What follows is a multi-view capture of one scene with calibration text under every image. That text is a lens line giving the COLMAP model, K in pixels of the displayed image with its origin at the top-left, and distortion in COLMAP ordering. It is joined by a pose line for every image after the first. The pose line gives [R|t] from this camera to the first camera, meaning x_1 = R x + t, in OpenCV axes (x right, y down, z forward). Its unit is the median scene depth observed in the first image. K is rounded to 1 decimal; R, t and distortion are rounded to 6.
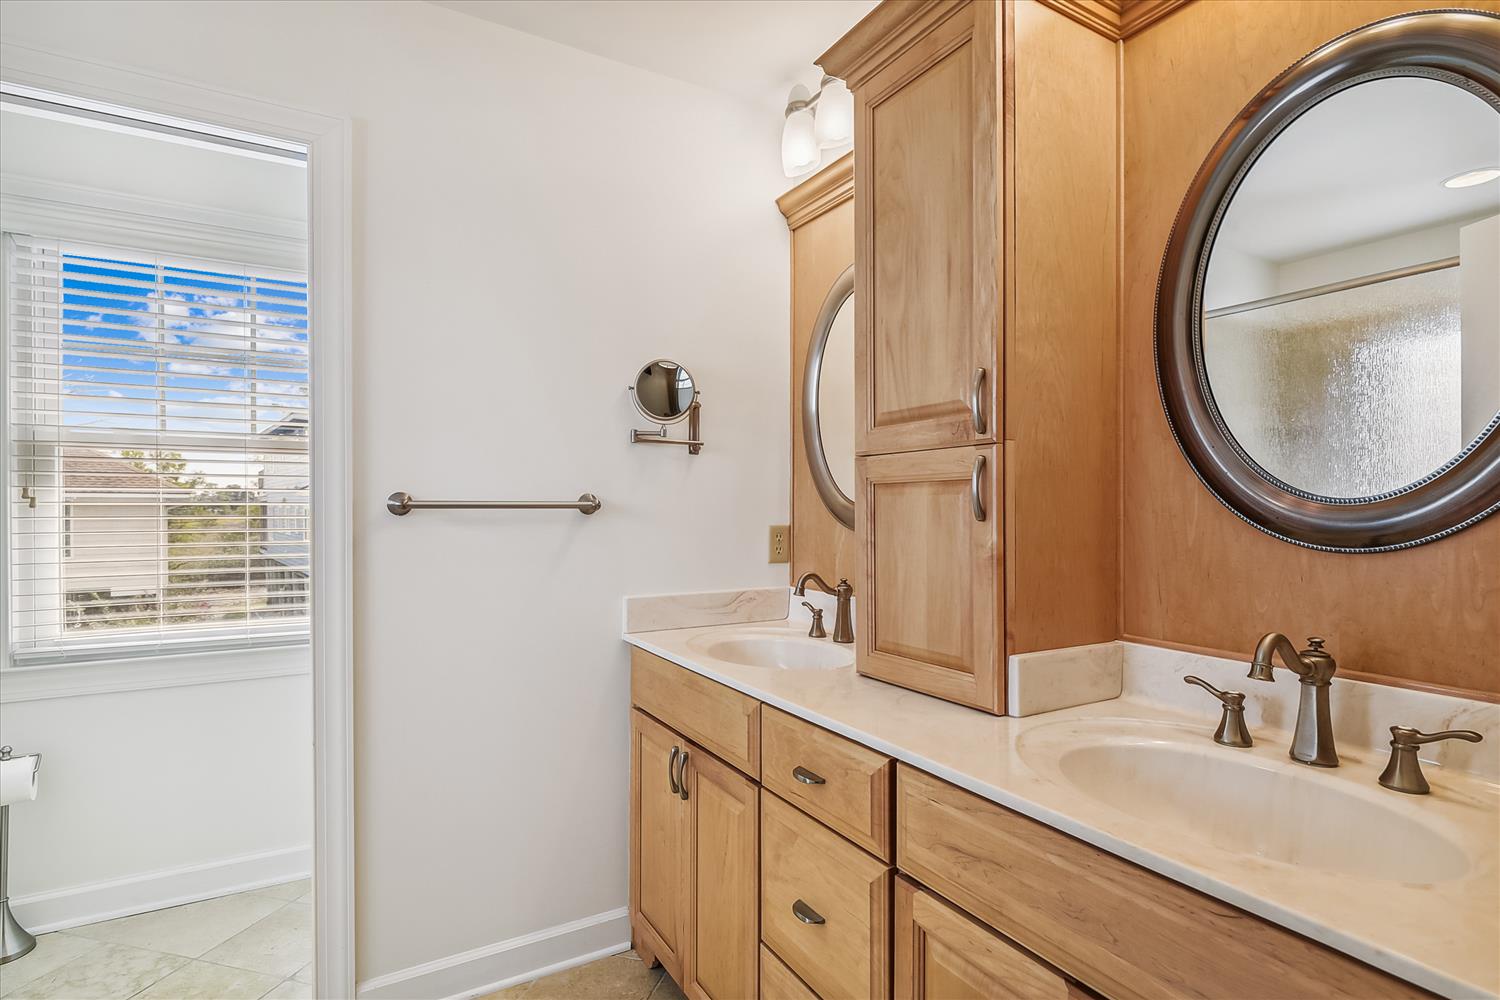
lens RADIAL K [[741.8, 0, 754.4], [0, 741.8, 500.2], [0, 0, 1]] dist [-0.016616, -0.000878]
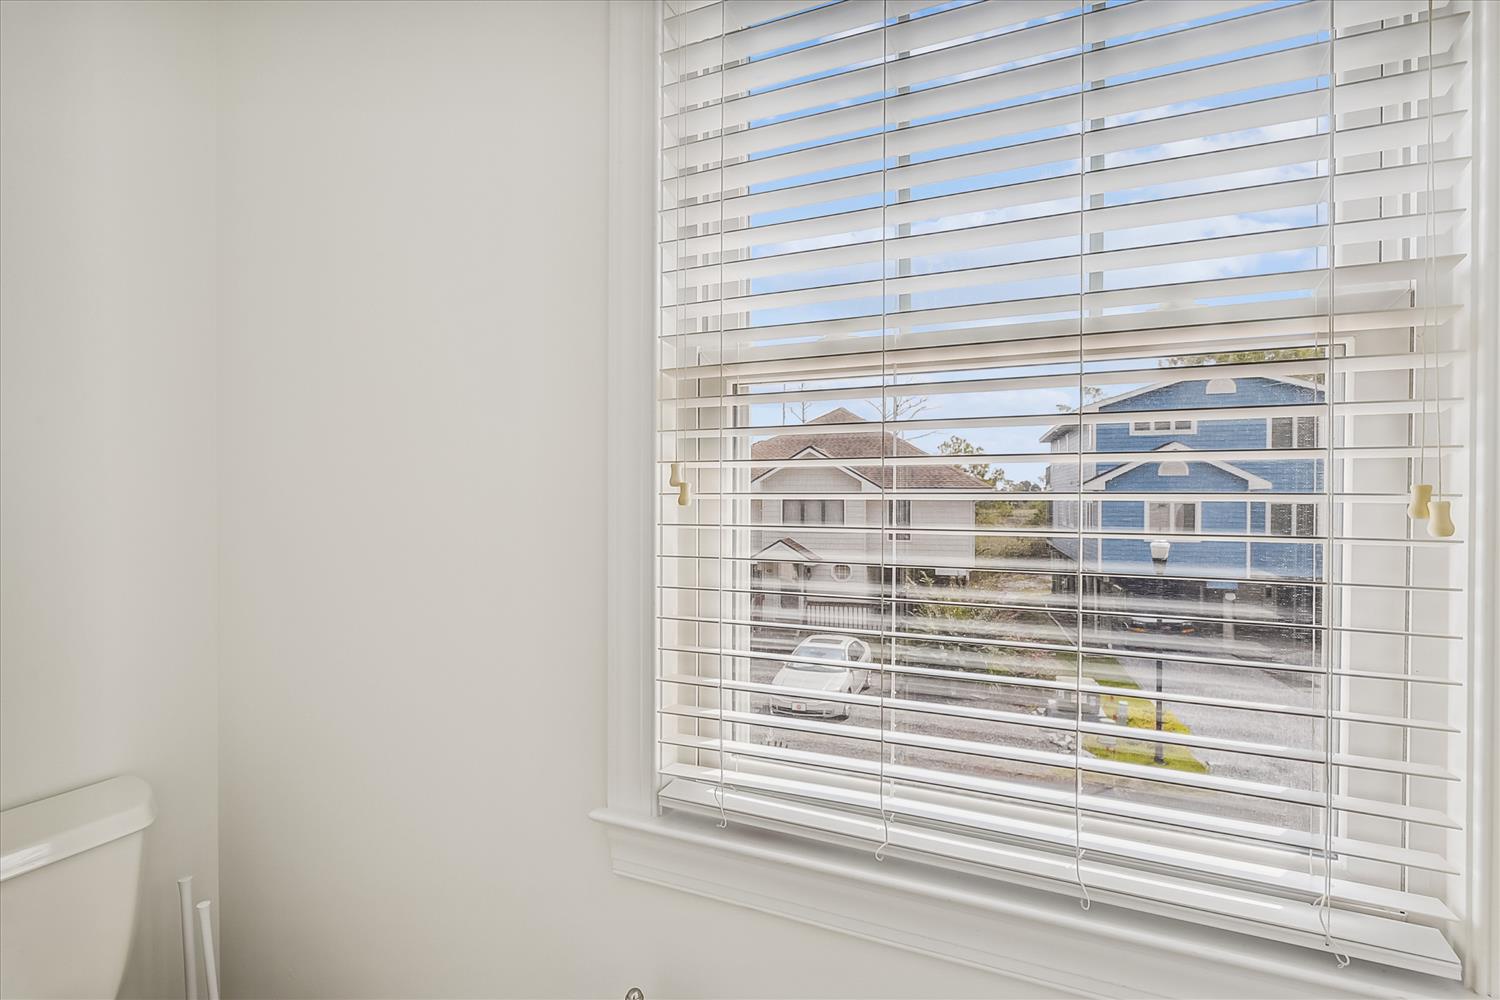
lens RADIAL K [[738.1, 0, 750.0], [0, 738.1, 500.0], [0, 0, 1]] dist [0.000621, 0.000041]
pose [[0.562238, 0.006710, -0.826948, -0.545641], [-0.000771, 0.999971, 0.007590, 0.003063], [0.826975, -0.003630, 0.562227, 0.734886]]
